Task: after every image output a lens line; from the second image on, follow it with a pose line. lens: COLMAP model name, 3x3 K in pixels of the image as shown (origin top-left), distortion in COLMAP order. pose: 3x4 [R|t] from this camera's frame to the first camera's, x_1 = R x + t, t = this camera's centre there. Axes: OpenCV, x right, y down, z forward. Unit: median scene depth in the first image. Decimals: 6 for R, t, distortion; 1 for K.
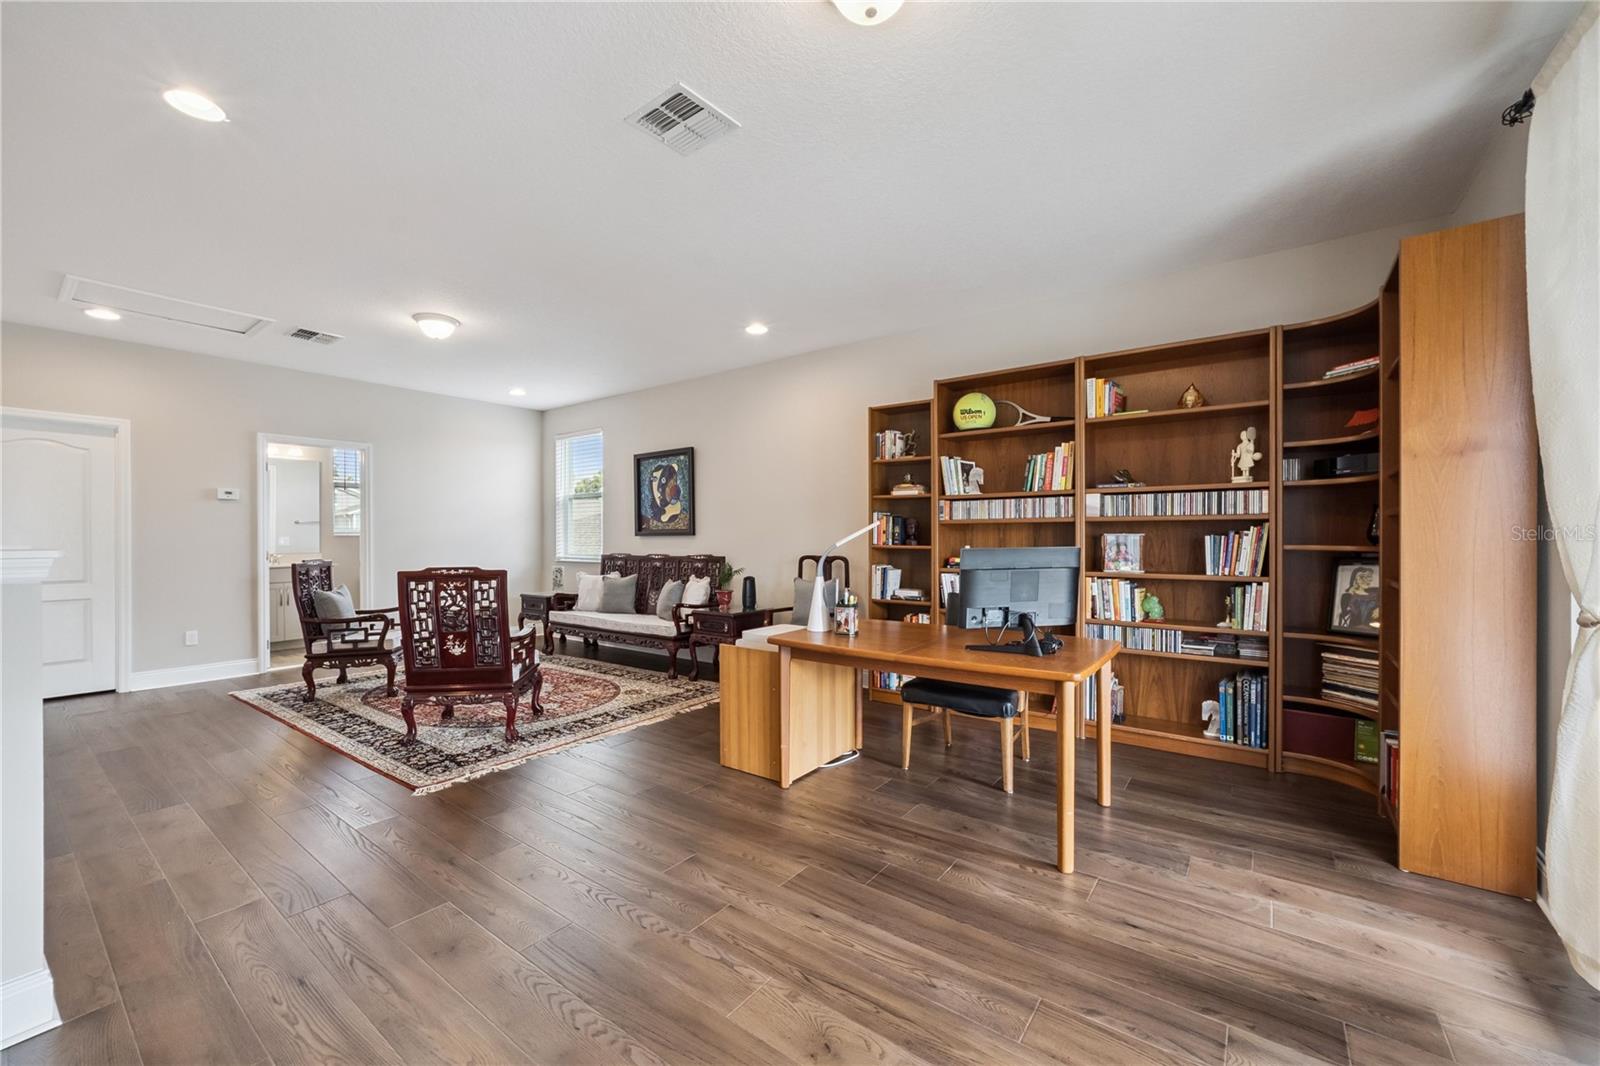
lens RADIAL K [[629.8, 0, 792.0], [0, 629.8, 538.2], [0, 0, 1]] dist [-0.008087, 0.002286]
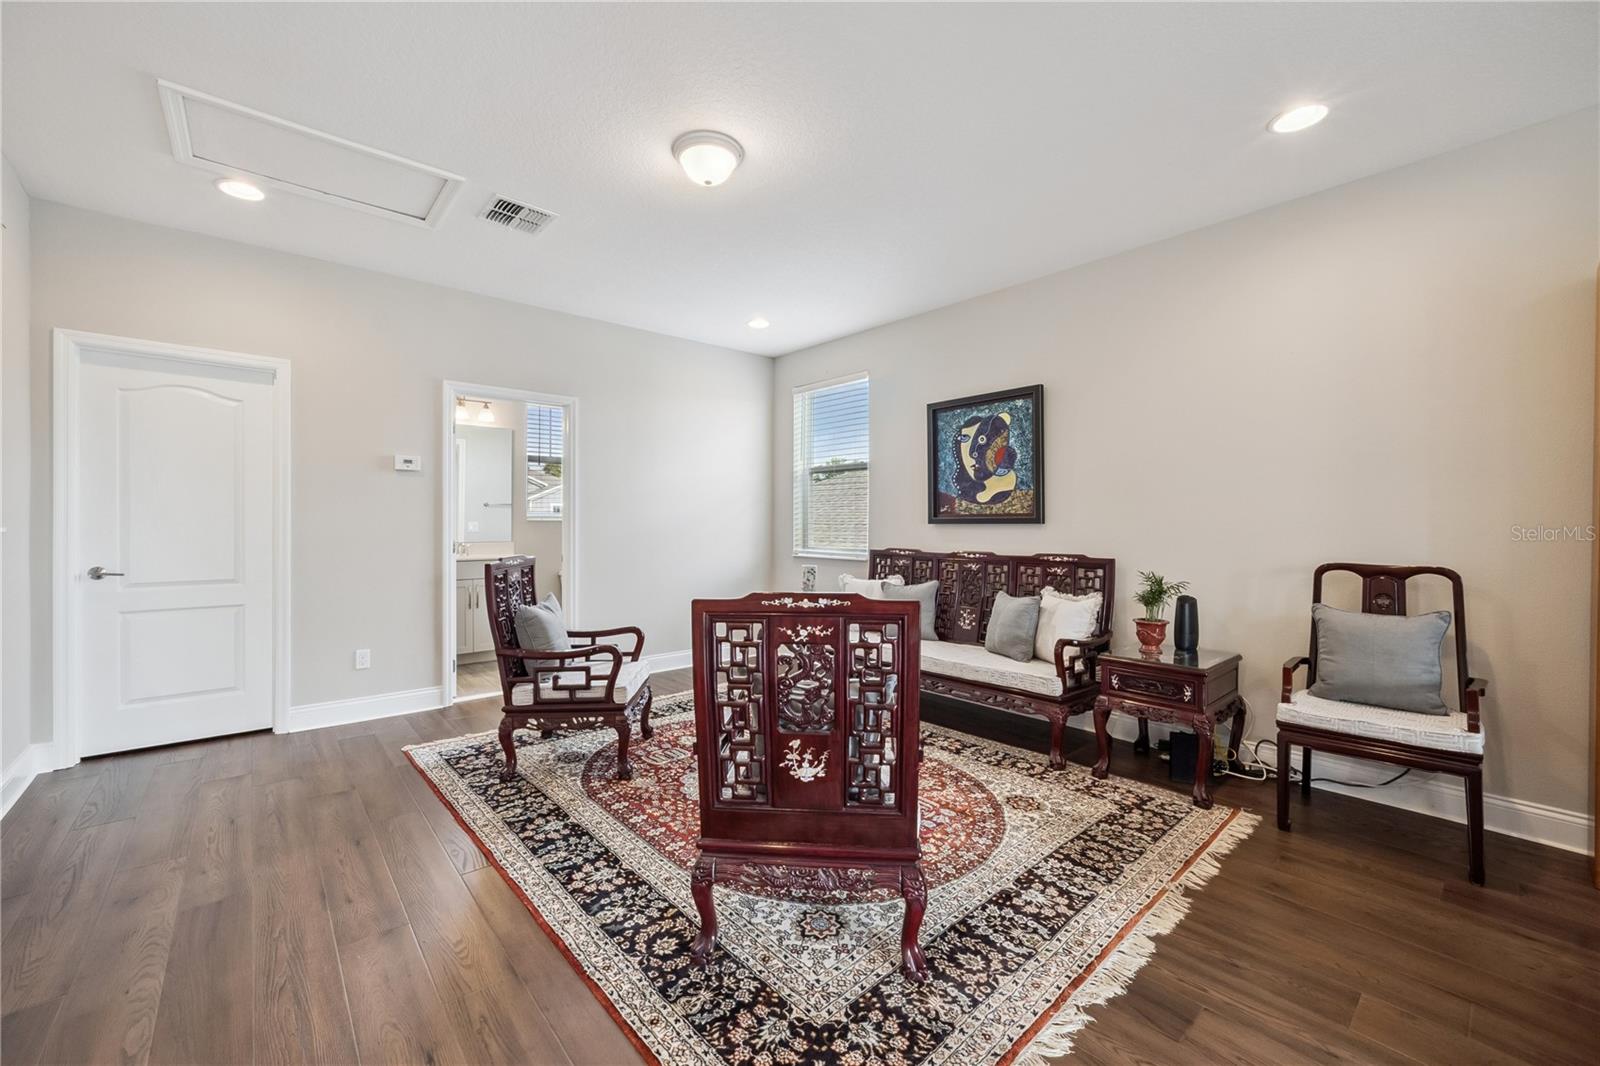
lens RADIAL K [[629.8, 0, 798.5], [0, 629.8, 526.1], [0, 0, 1]] dist [-0.008087, 0.002286]
pose [[0.979723, 0.007506, -0.200214, -0.342120], [-0.007087, 0.999971, 0.002809, -0.002330], [0.200229, -0.001333, 0.979748, 0.418121]]
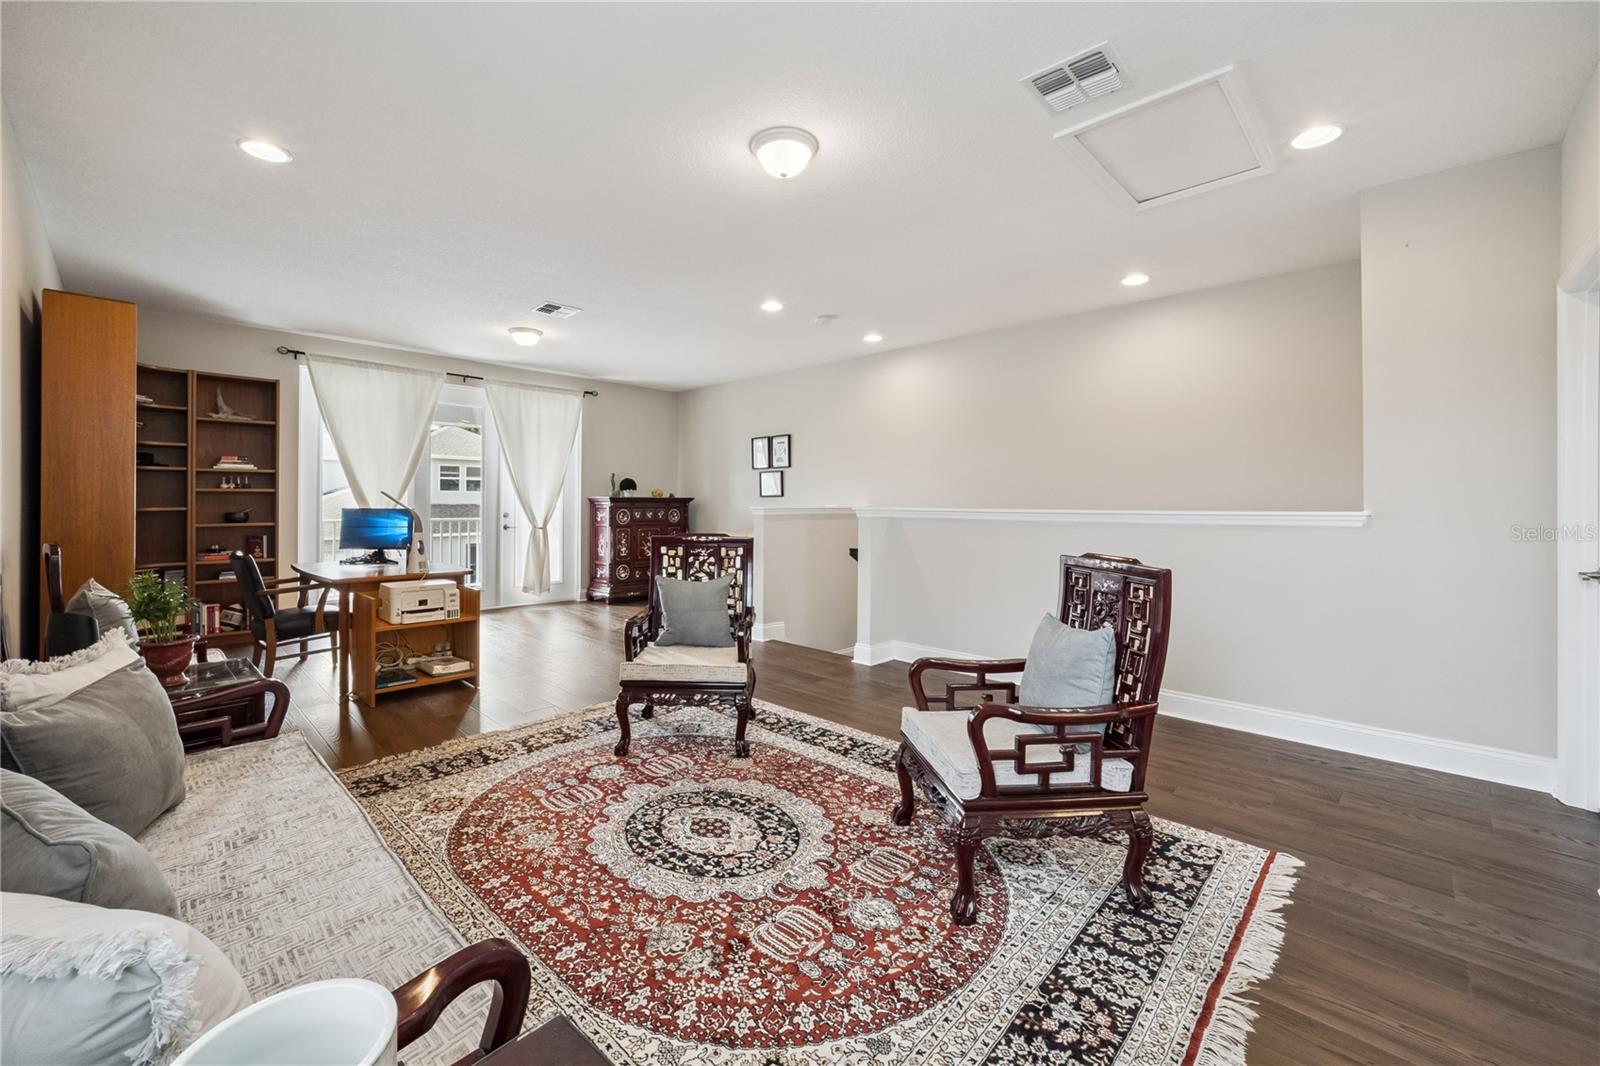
lens RADIAL K [[629.8, 0, 802.1], [0, 629.8, 500.9], [0, 0, 1]] dist [-0.008087, 0.002286]
pose [[-0.994858, -0.002752, 0.101243, -0.604972], [-0.002679, 0.999996, 0.000859, -0.006512], [-0.101245, 0.000584, -0.994861, 1.504923]]
